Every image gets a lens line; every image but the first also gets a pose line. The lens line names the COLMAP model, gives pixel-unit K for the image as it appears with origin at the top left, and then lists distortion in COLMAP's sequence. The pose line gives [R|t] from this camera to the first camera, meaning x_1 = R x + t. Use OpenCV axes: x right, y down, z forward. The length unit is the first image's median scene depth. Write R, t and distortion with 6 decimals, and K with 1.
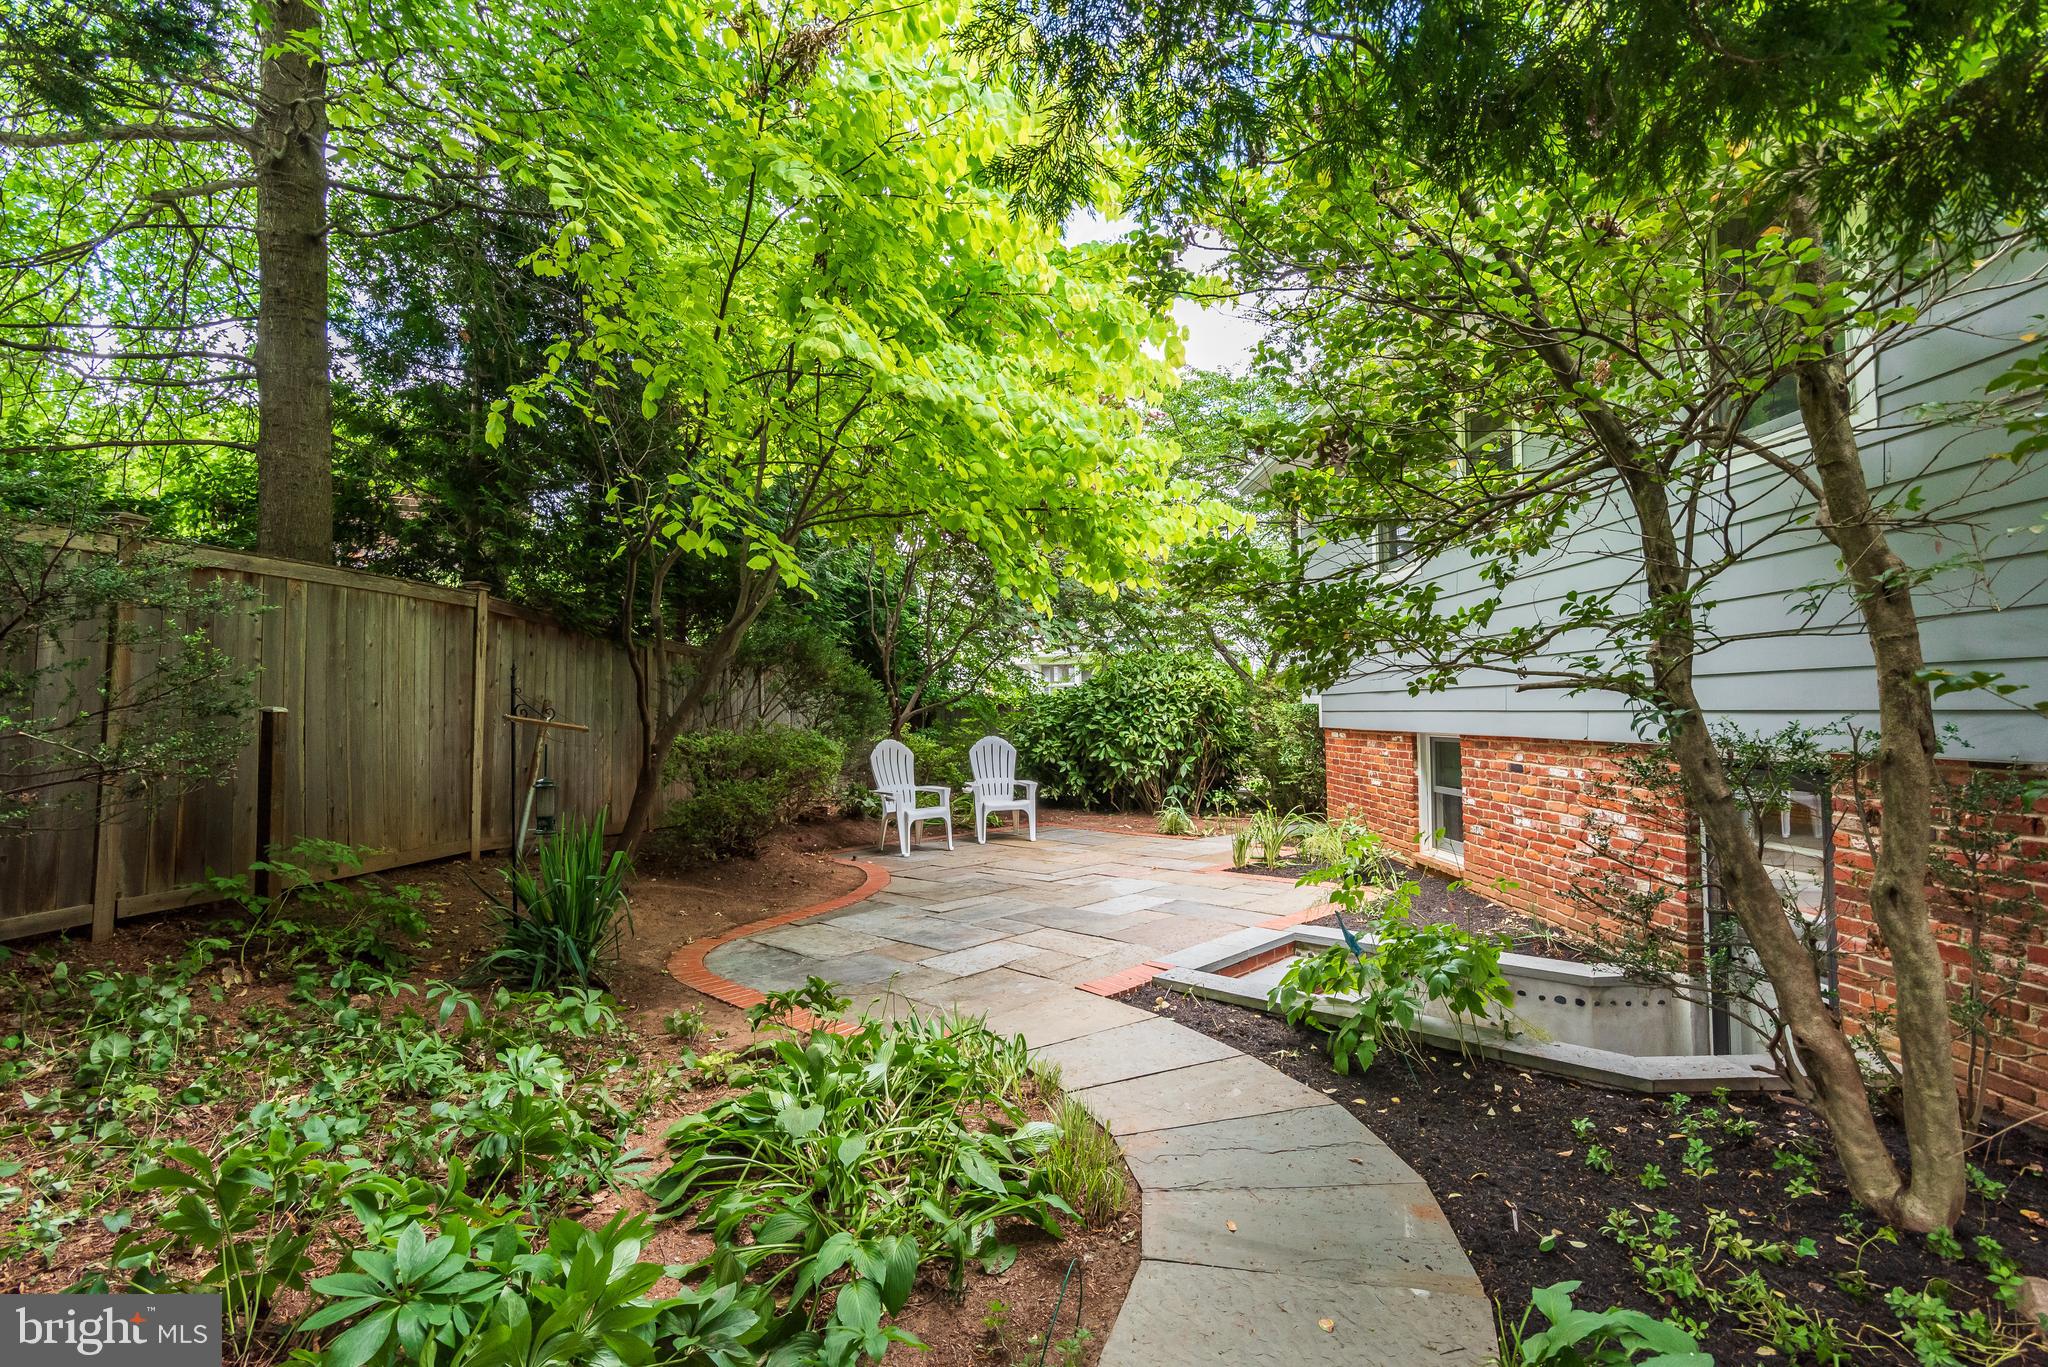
lens RADIAL K [[1013.1, 0, 1015.9], [0, 1013.1, 674.2], [0, 0, 1]] dist [0.014441, -0.001843]
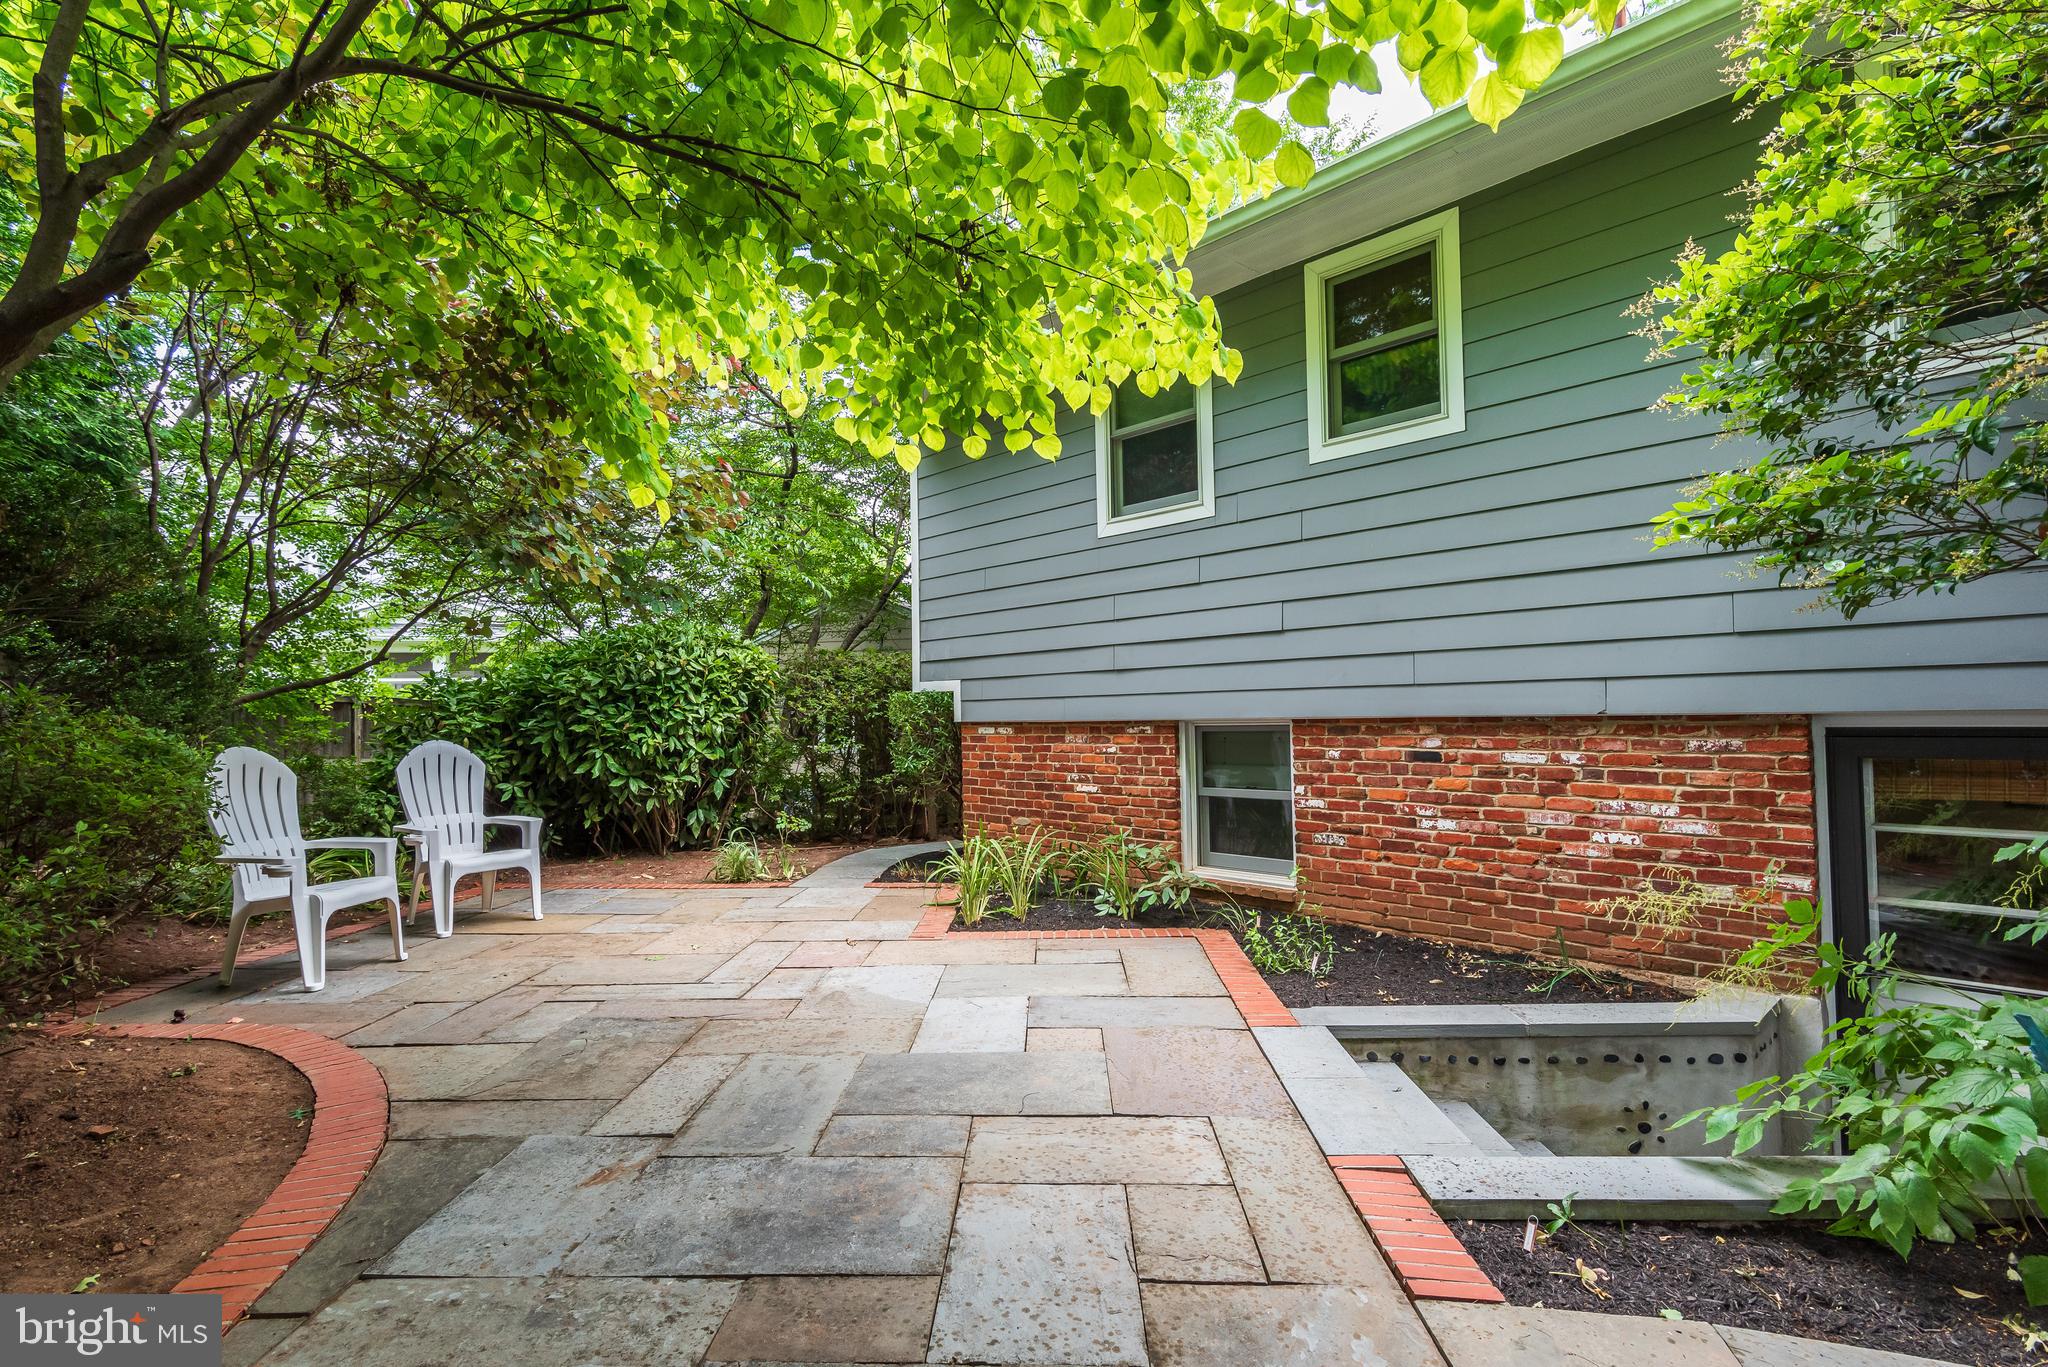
lens RADIAL K [[1013.1, 0, 1034.1], [0, 1013.1, 698.7], [0, 0, 1]] dist [0.014441, -0.001843]
pose [[0.748854, 0.014366, 0.662579, -0.163152], [-0.019223, 0.999815, 0.000048, 0.033597], [-0.662456, -0.012773, 0.748992, 0.384704]]
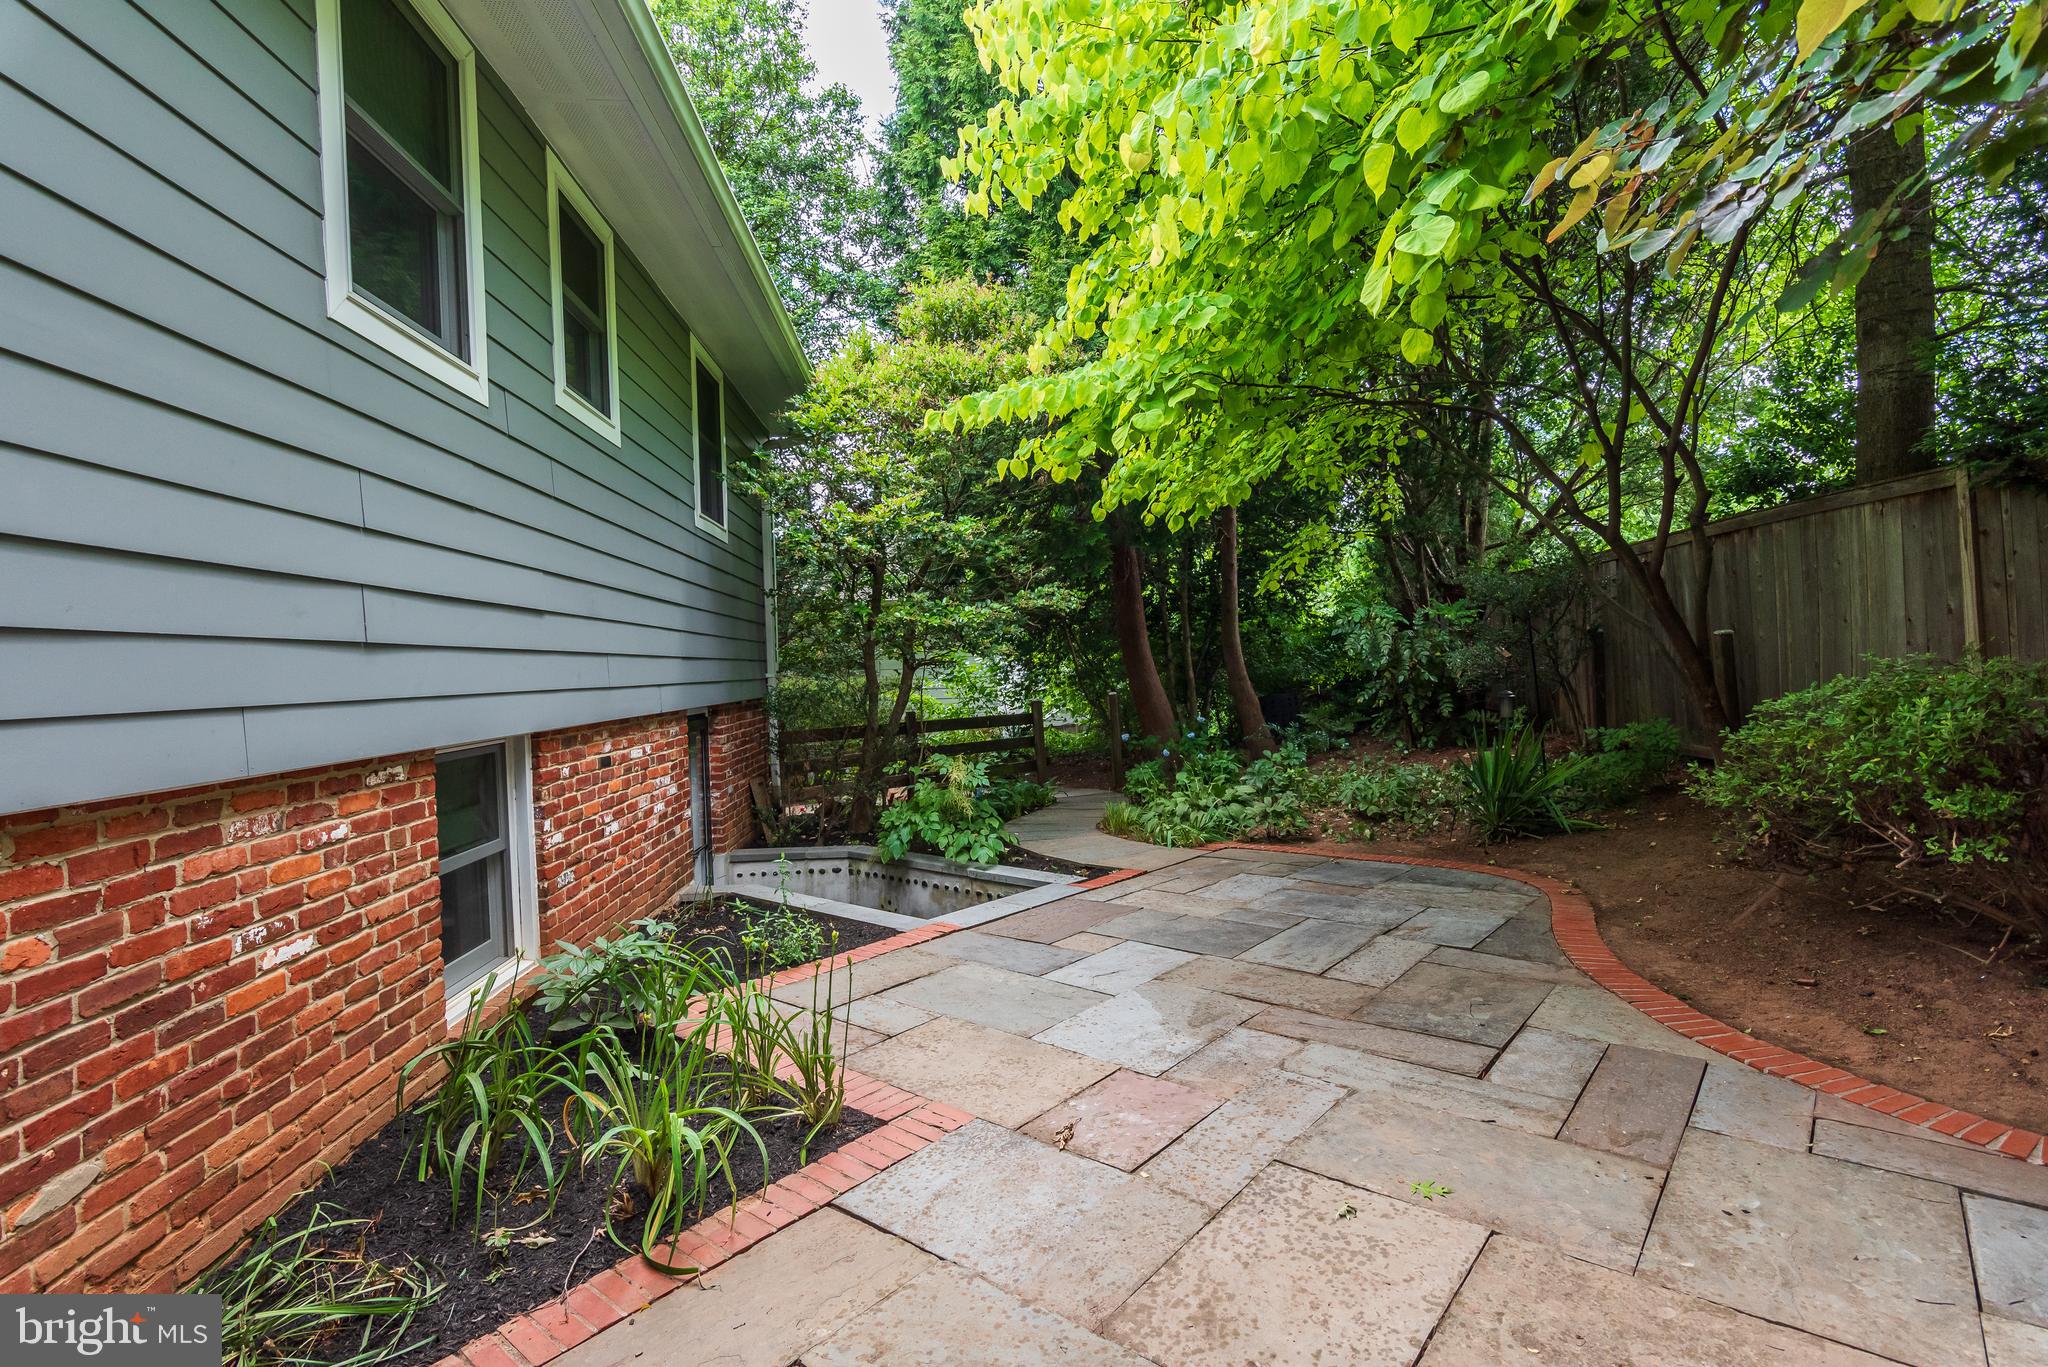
lens RADIAL K [[1013.1, 0, 1028.1], [0, 1013.1, 673.5], [0, 0, 1]] dist [0.014441, -0.001843]
pose [[-0.998301, 0.022282, -0.053833, 0.134975], [0.023876, 0.999290, -0.029139, 0.035158], [0.053146, -0.030375, -0.998125, 1.123084]]
